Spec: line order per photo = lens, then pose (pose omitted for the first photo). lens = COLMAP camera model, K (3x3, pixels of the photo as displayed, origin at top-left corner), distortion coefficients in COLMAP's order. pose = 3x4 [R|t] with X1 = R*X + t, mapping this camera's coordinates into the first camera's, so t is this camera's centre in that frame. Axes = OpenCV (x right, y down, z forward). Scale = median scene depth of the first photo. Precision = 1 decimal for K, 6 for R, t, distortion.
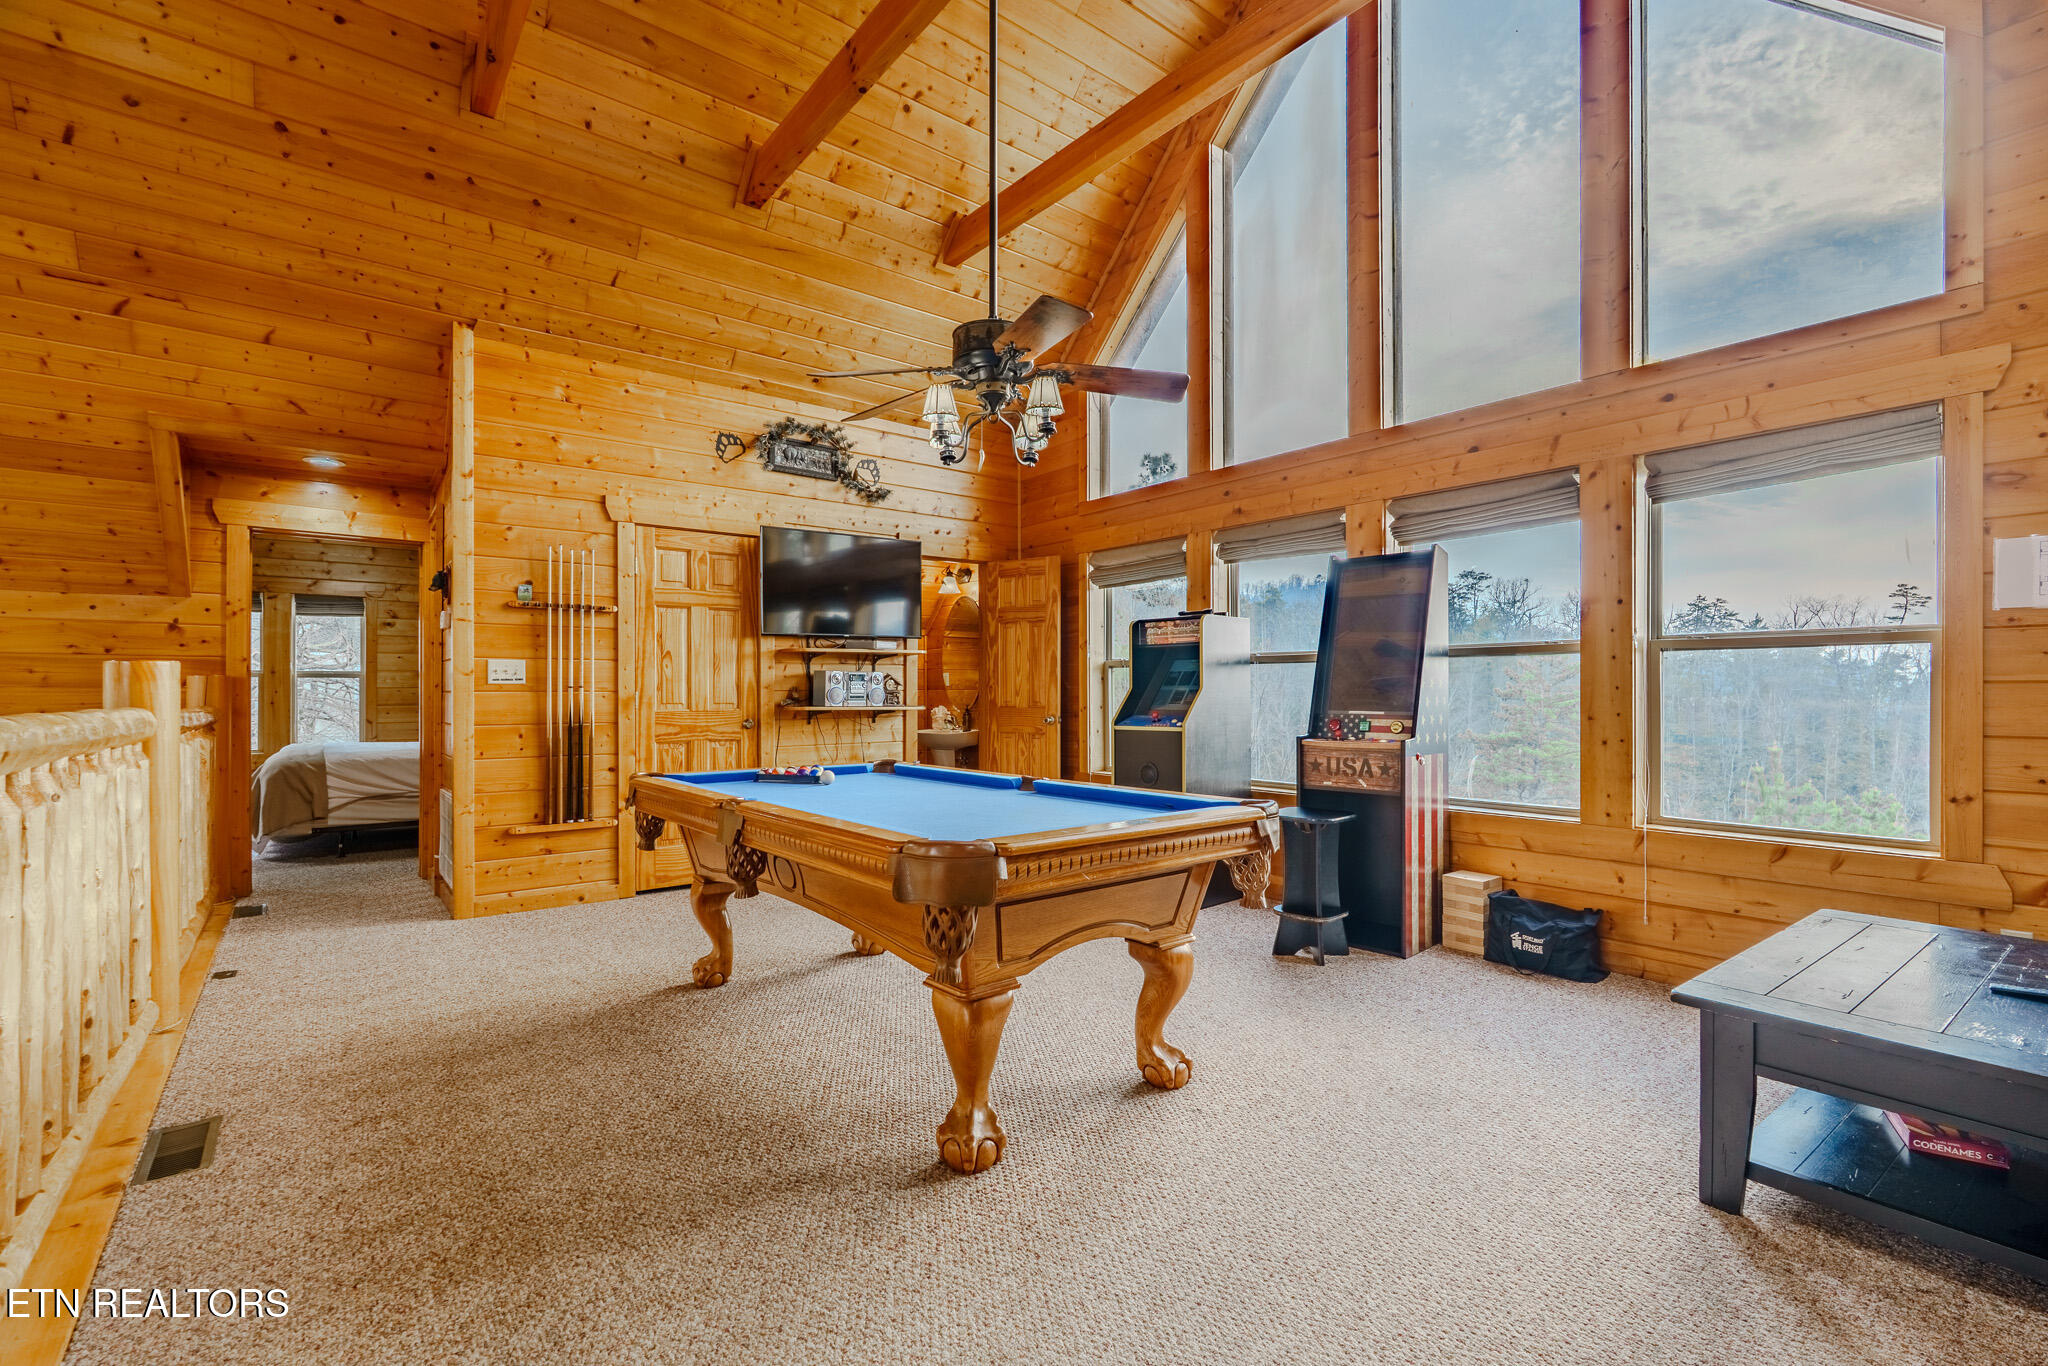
lens RADIAL K [[921.3, 0, 1022.3], [0, 921.3, 694.4], [0, 0, 1]] dist [-0.006175, 0.000739]
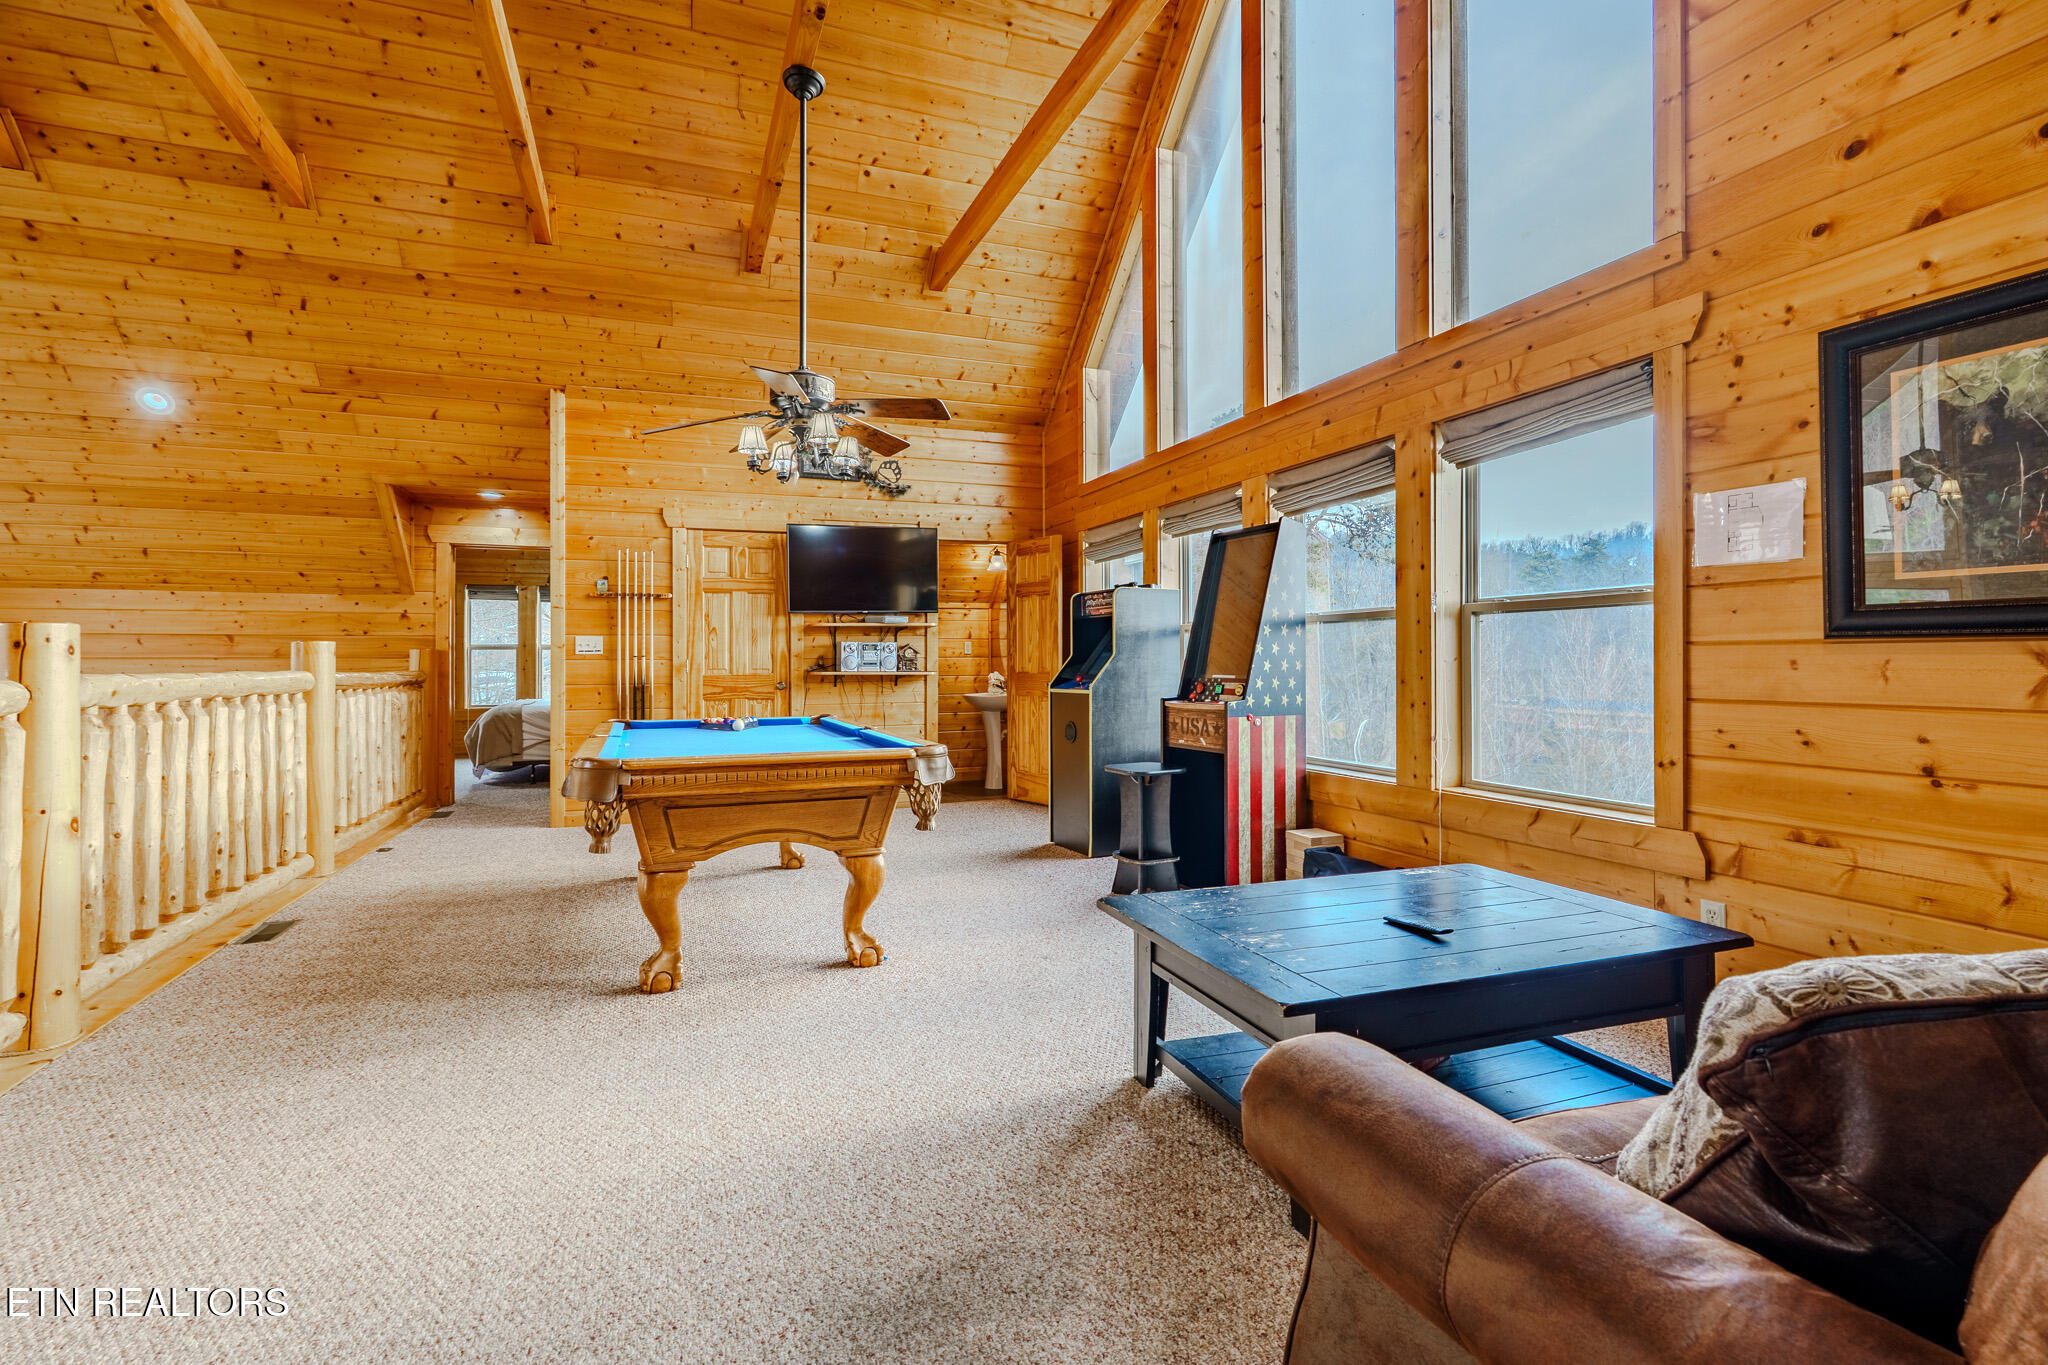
lens RADIAL K [[921.3, 0, 989.9], [0, 921.3, 655.2], [0, 0, 1]] dist [-0.006175, 0.000739]
pose [[0.951542, -0.005625, -0.307469, 0.442712], [0.003046, 0.999956, -0.008865, 0.003859], [0.307505, 0.007499, 0.951517, -0.101707]]
